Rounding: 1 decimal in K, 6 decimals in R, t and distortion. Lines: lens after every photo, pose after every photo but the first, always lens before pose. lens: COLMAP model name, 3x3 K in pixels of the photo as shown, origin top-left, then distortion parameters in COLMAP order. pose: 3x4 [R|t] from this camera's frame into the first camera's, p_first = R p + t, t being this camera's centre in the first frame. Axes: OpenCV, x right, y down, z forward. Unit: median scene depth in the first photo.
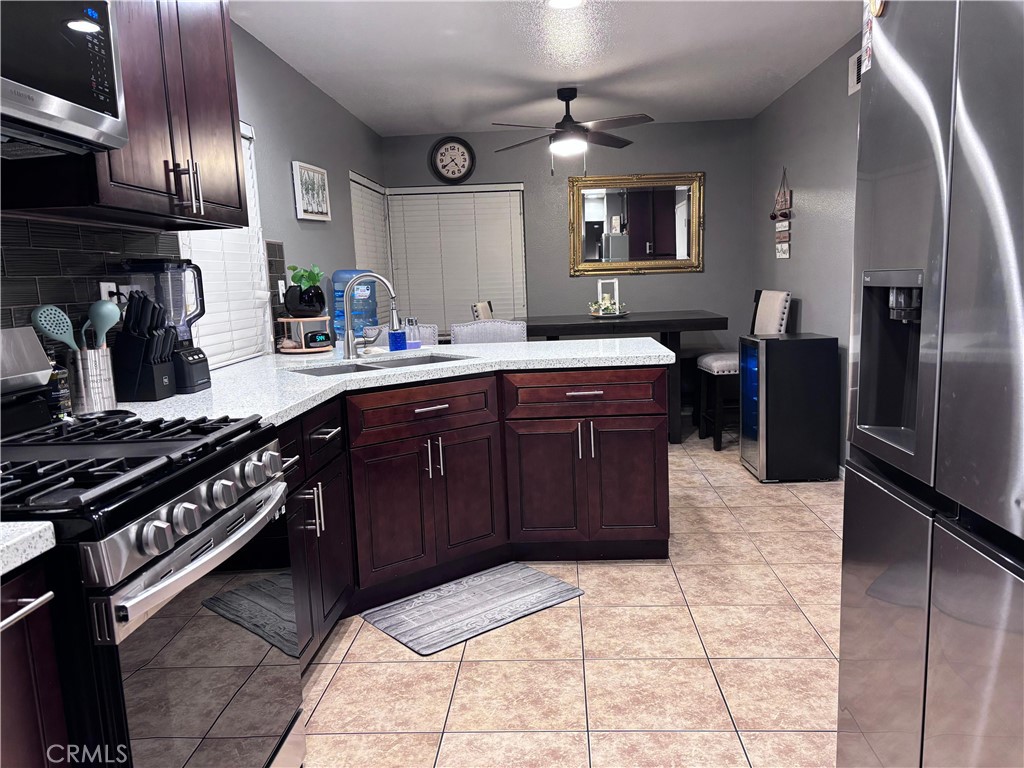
lens RADIAL K [[762.6, 0, 512.0], [0, 762.6, 384.0], [0, 0, 1]] dist [0.076940, -0.084019]
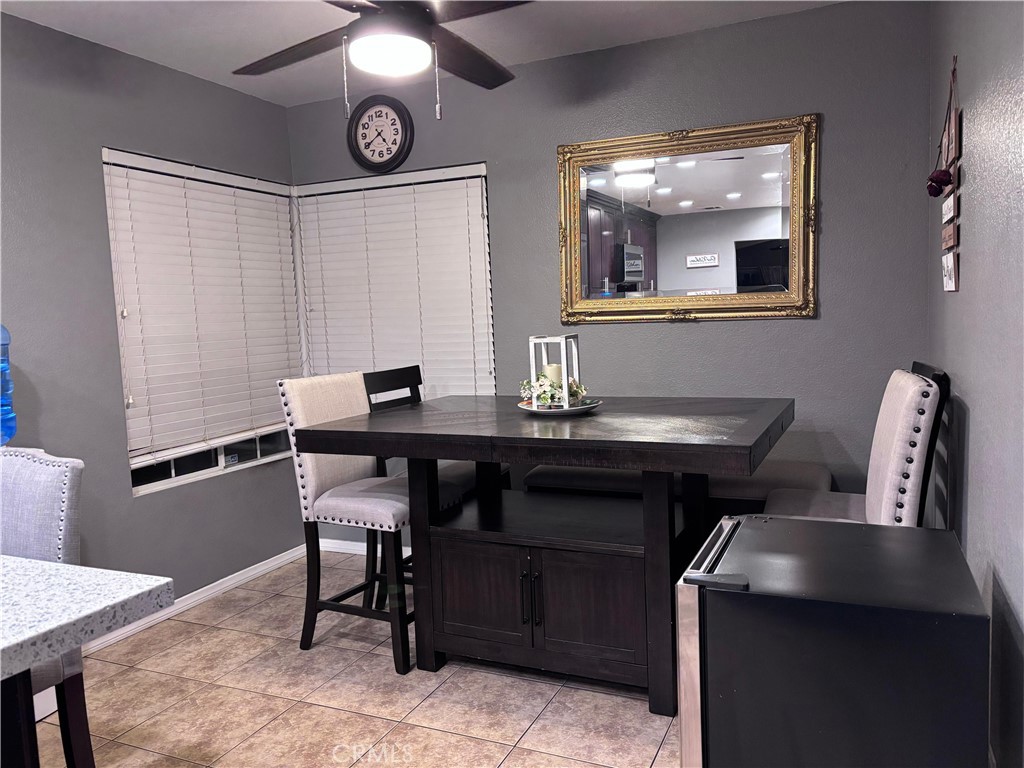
lens RADIAL K [[764.6, 0, 497.8], [0, 764.6, 400.8], [0, 0, 1]] dist [0.008050, 0.001986]
pose [[0.929781, 0.042592, -0.365642, 0.276146], [-0.048721, 0.998784, -0.007547, -0.091087], [0.364876, 0.024832, 0.930725, 0.540581]]
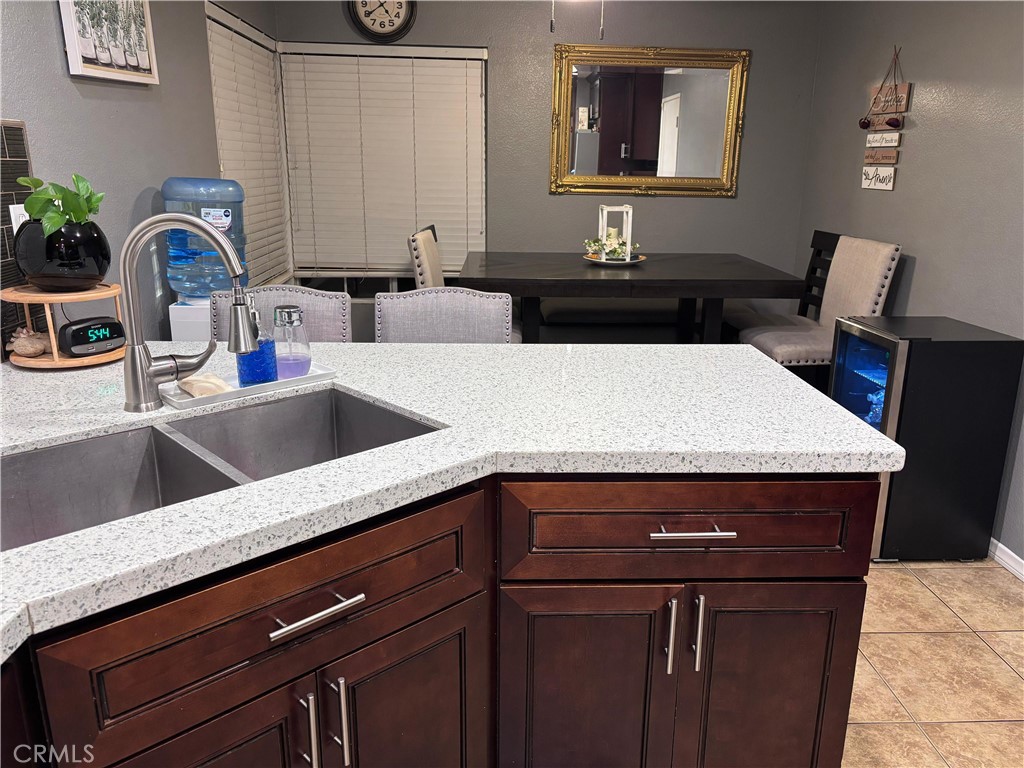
lens RADIAL K [[779.0, 0, 512.0], [0, 779.0, 384.0], [0, 0, 1]] dist [0.007889, 0.012831]
pose [[0.994693, 0.026256, 0.099483, -0.027465], [-0.038893, 0.991102, 0.127298, -0.067359], [-0.095255, -0.130491, 0.986863, 0.326842]]
